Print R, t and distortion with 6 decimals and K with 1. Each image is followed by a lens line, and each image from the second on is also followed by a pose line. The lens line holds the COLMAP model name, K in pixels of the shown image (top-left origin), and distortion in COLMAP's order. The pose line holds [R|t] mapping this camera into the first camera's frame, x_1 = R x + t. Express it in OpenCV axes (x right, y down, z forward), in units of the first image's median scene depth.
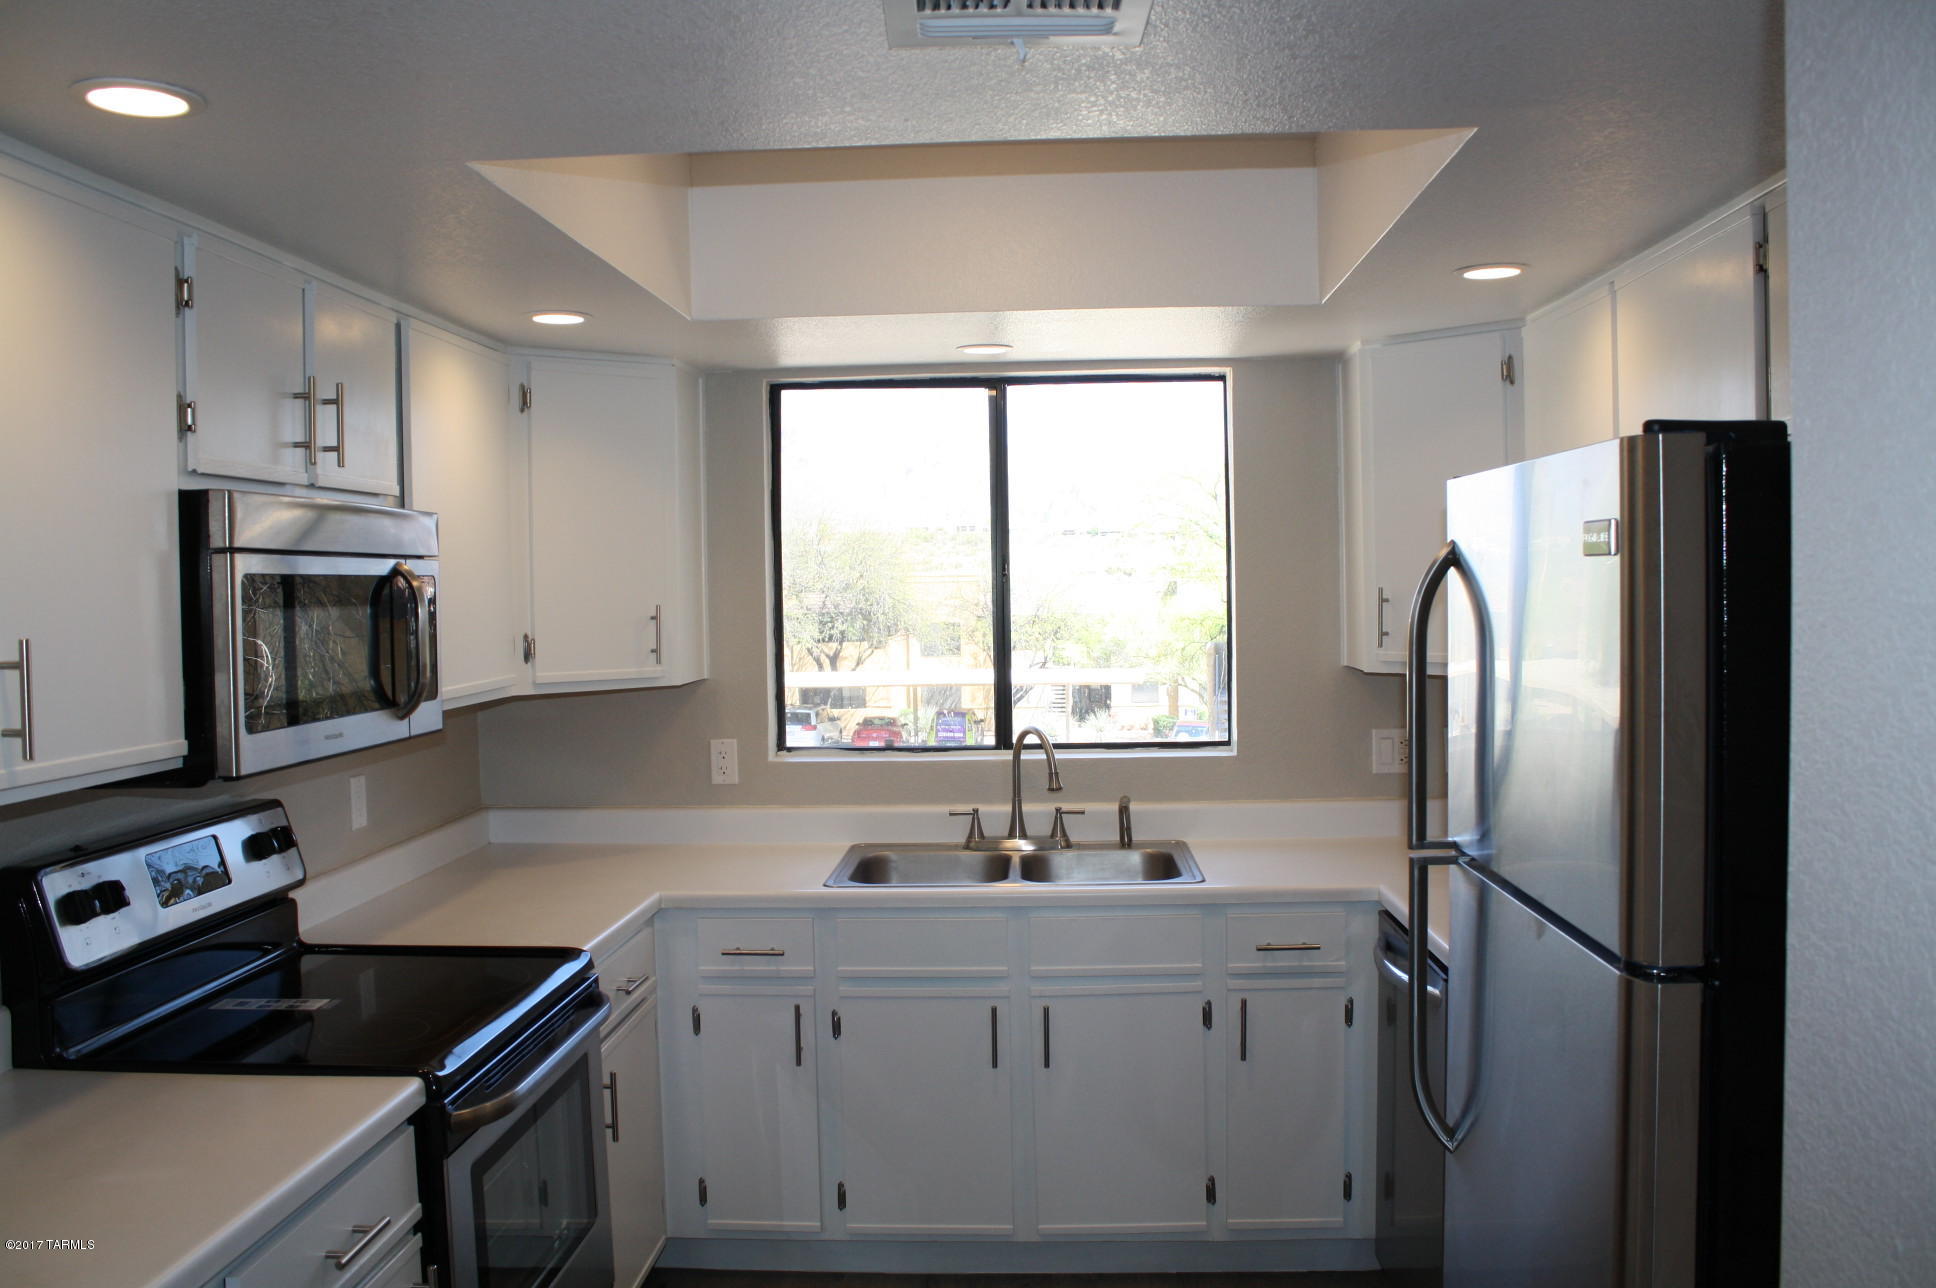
lens RADIAL K [[1628.0, 0, 972.2], [0, 1628.0, 656.6], [0, 0, 1]] dist [-0.160580, 0.127222]
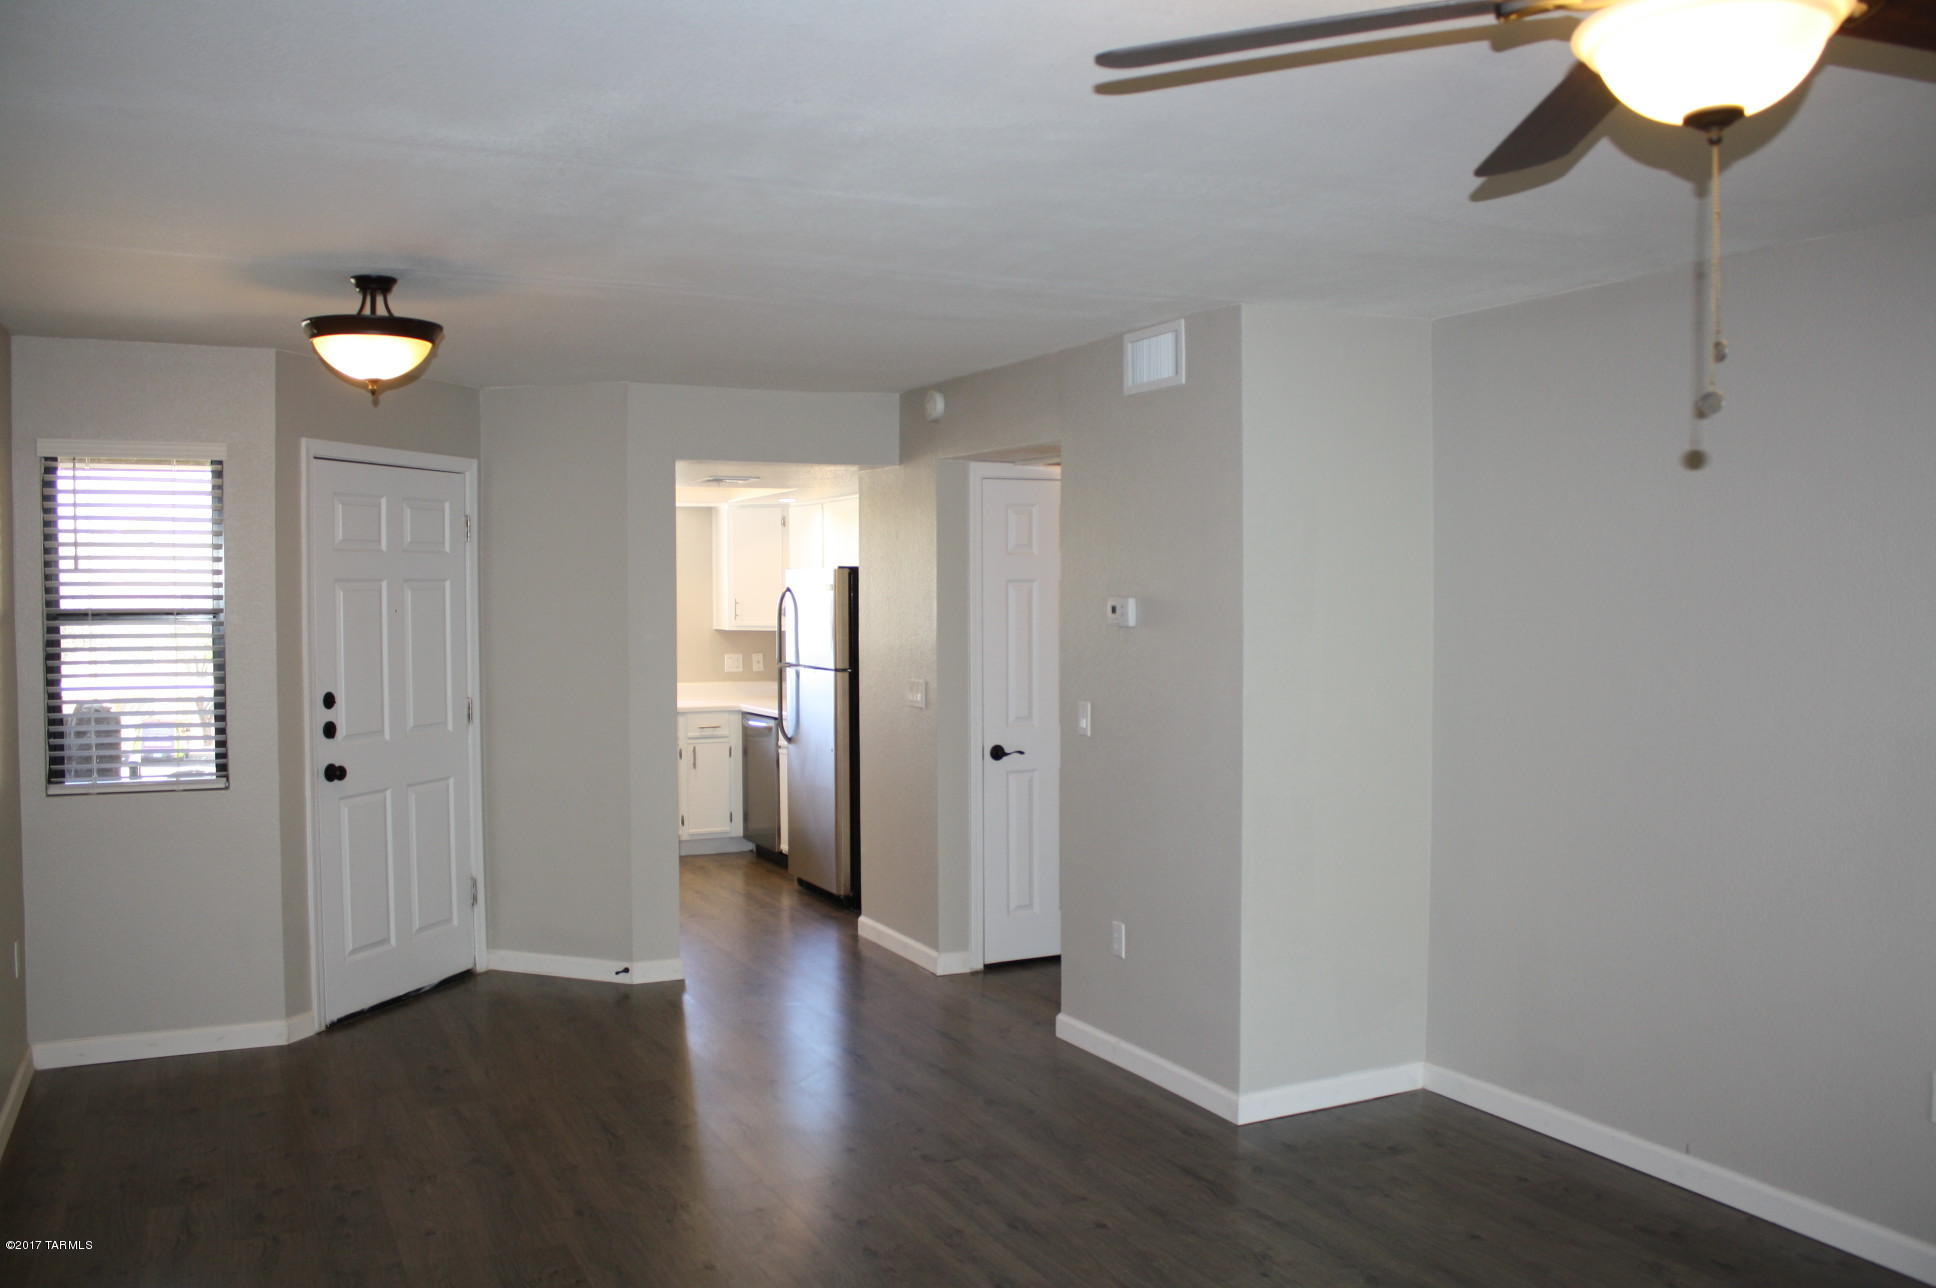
lens RADIAL K [[1628.0, 0, 972.2], [0, 1628.0, 656.6], [0, 0, 1]] dist [-0.160580, 0.127222]
pose [[0.874725, -0.002299, 0.484615, -0.750853], [0.008268, 0.999914, -0.010179, 0.089778], [-0.484549, 0.012911, 0.874669, -1.641595]]
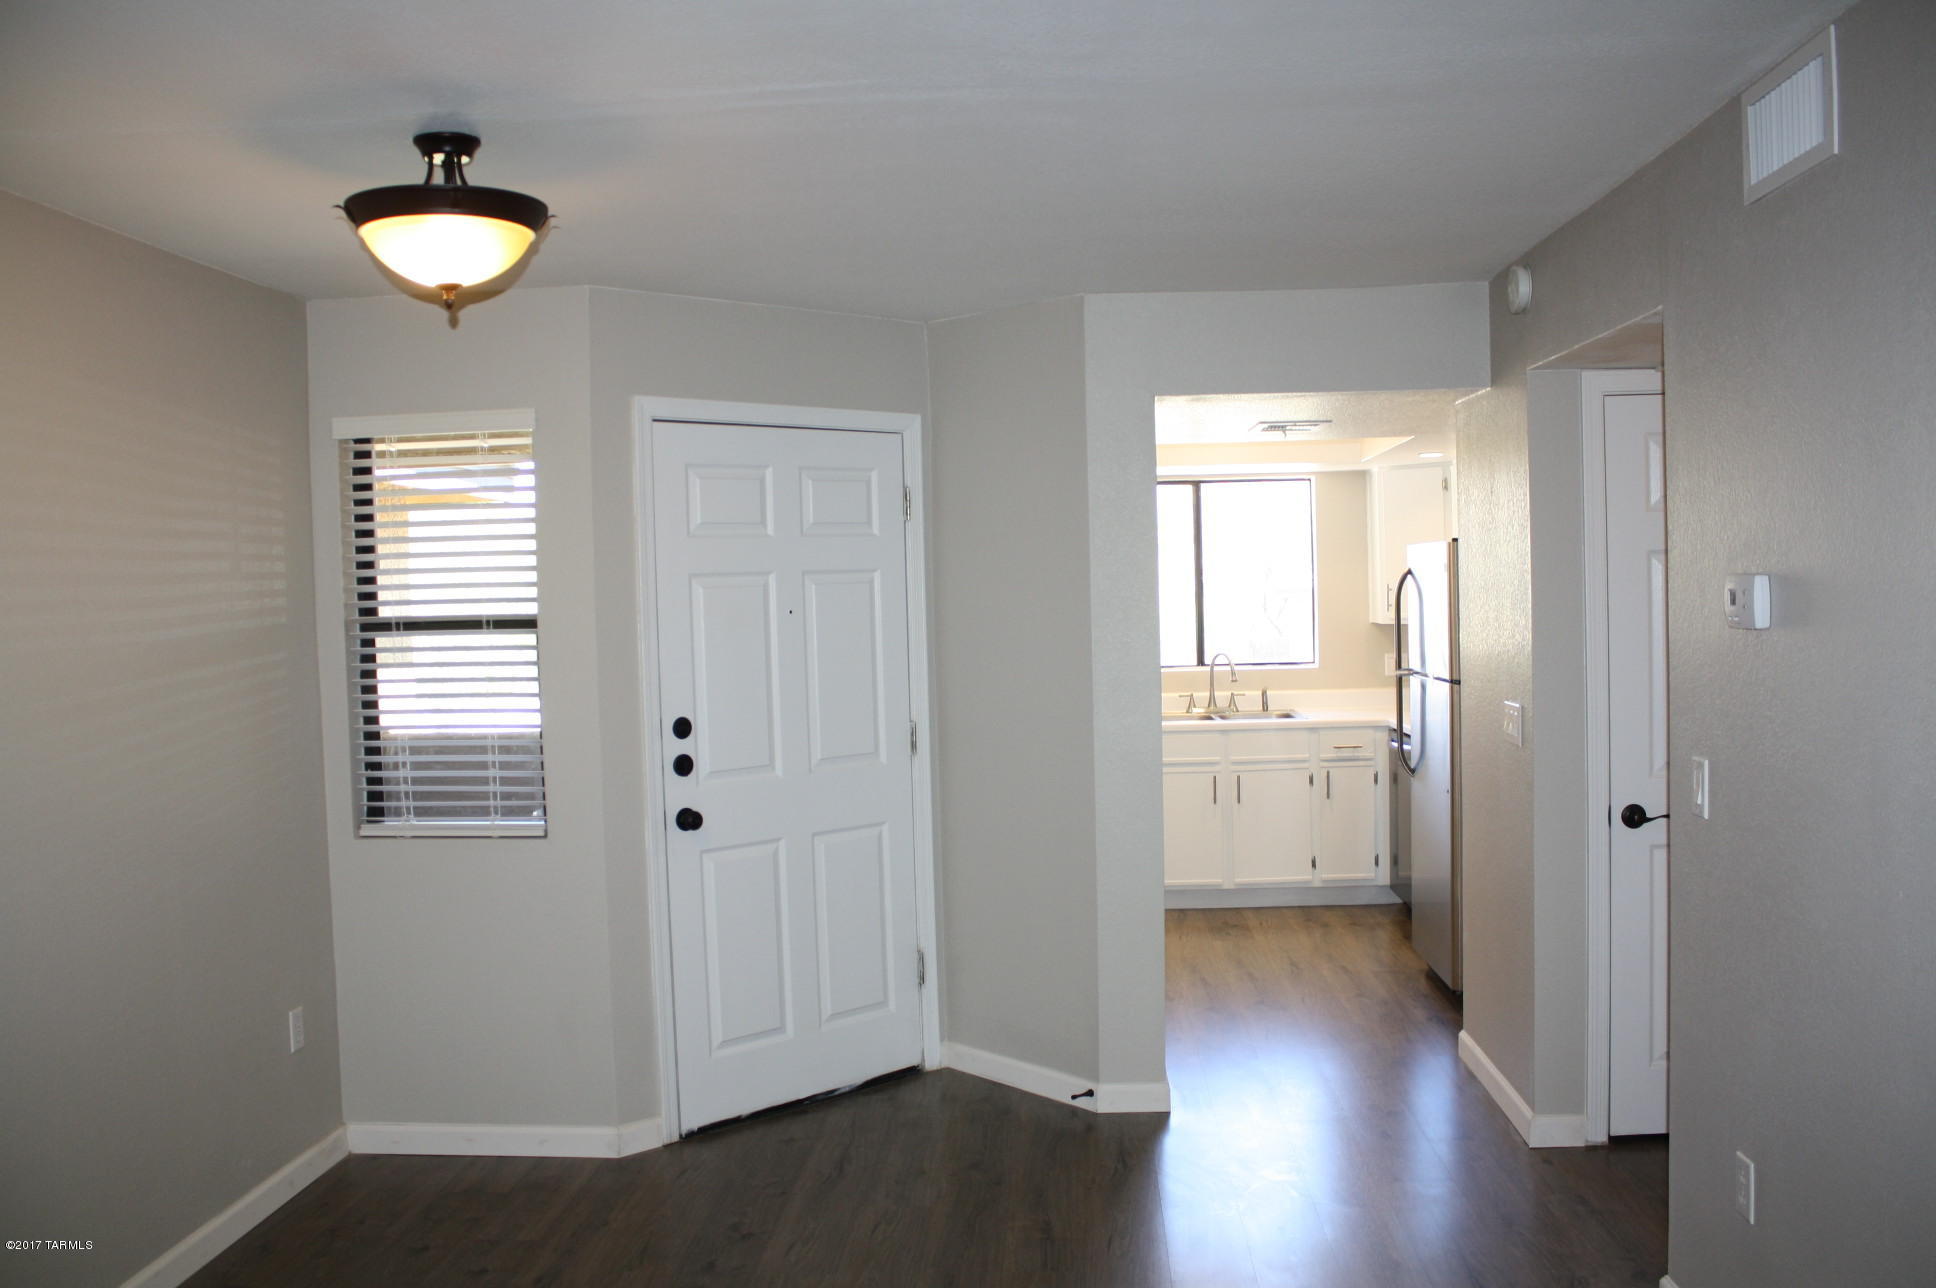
lens RADIAL K [[1628.0, 0, 972.2], [0, 1628.0, 656.6], [0, 0, 1]] dist [-0.160580, 0.127222]
pose [[0.999906, -0.007713, -0.011367, -0.288067], [0.007651, 0.999956, -0.005497, 0.064110], [0.011408, 0.005409, 0.999920, -1.200260]]
